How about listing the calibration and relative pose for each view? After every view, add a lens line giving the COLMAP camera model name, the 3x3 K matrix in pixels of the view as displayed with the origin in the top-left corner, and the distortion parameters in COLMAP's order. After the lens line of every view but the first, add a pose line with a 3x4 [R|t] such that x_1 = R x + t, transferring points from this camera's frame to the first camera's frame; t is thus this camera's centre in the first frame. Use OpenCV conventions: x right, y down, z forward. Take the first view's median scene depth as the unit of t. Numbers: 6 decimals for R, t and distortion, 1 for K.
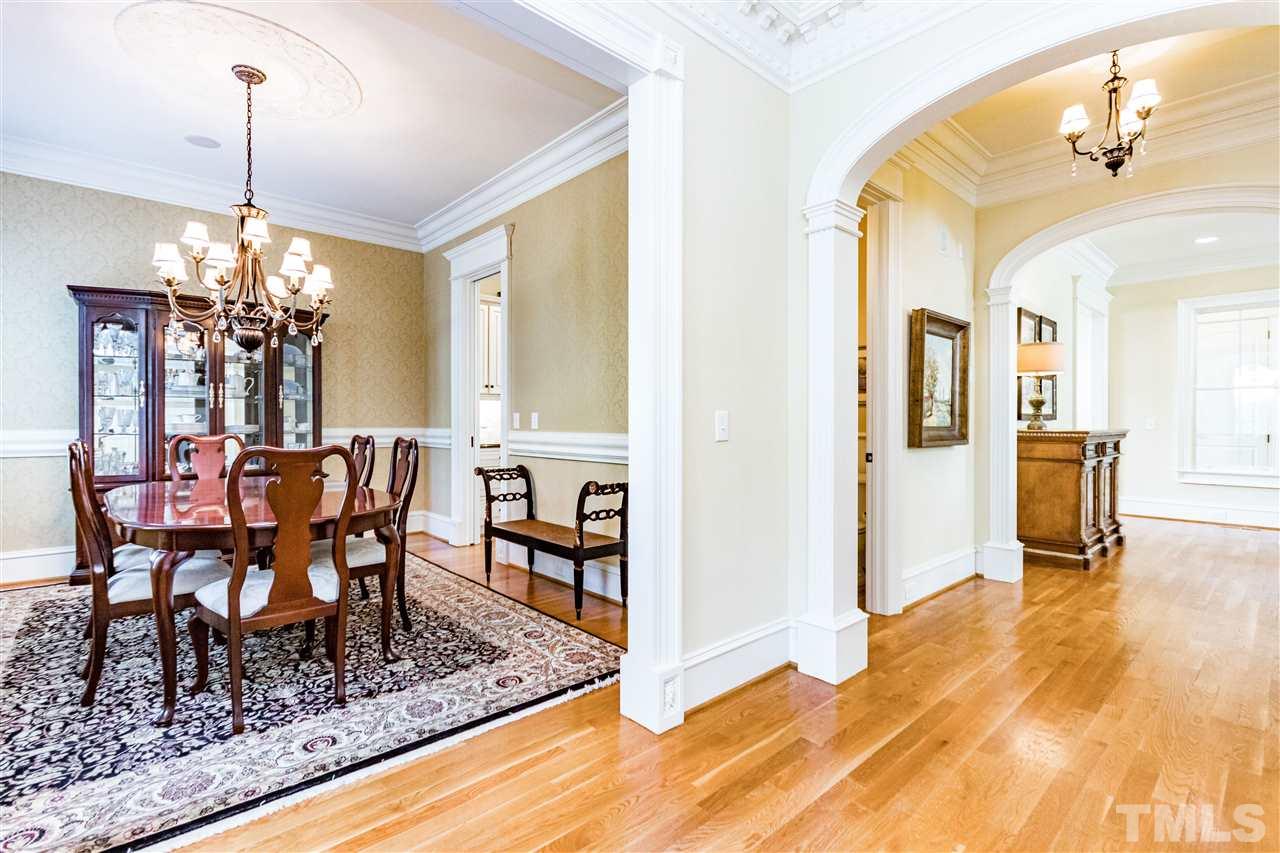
lens RADIAL K [[592.0, 0, 641.2], [0, 592.0, 417.8], [0, 0, 1]] dist [-0.000704, -0.000556]
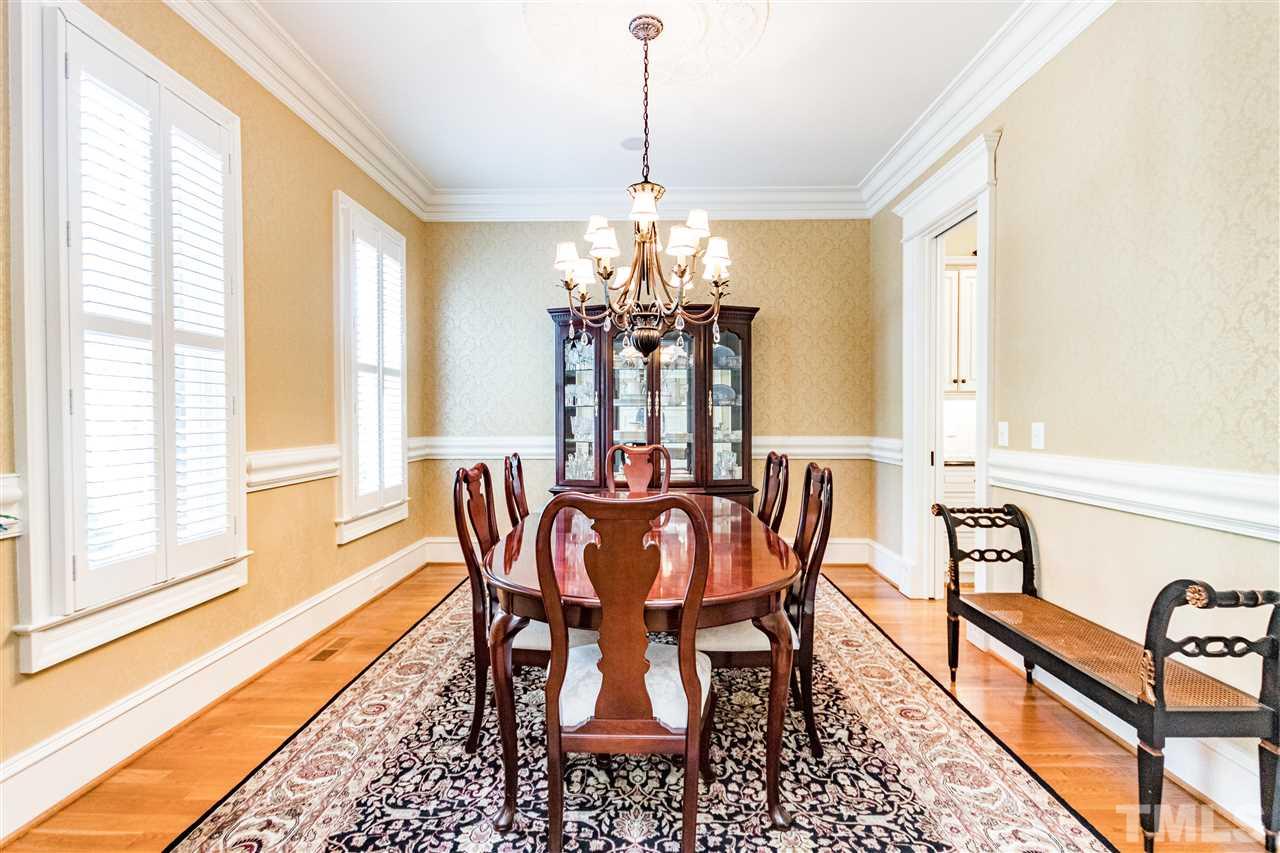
lens RADIAL K [[587.0, 0, 642.3], [0, 587.0, 428.7], [0, 0, 1]] dist [0.013572, -0.008280]
pose [[0.731440, 0.010472, -0.681826, -0.070220], [0.007458, 0.999699, 0.023354, -0.021246], [0.681865, -0.022167, 0.731142, 0.304271]]
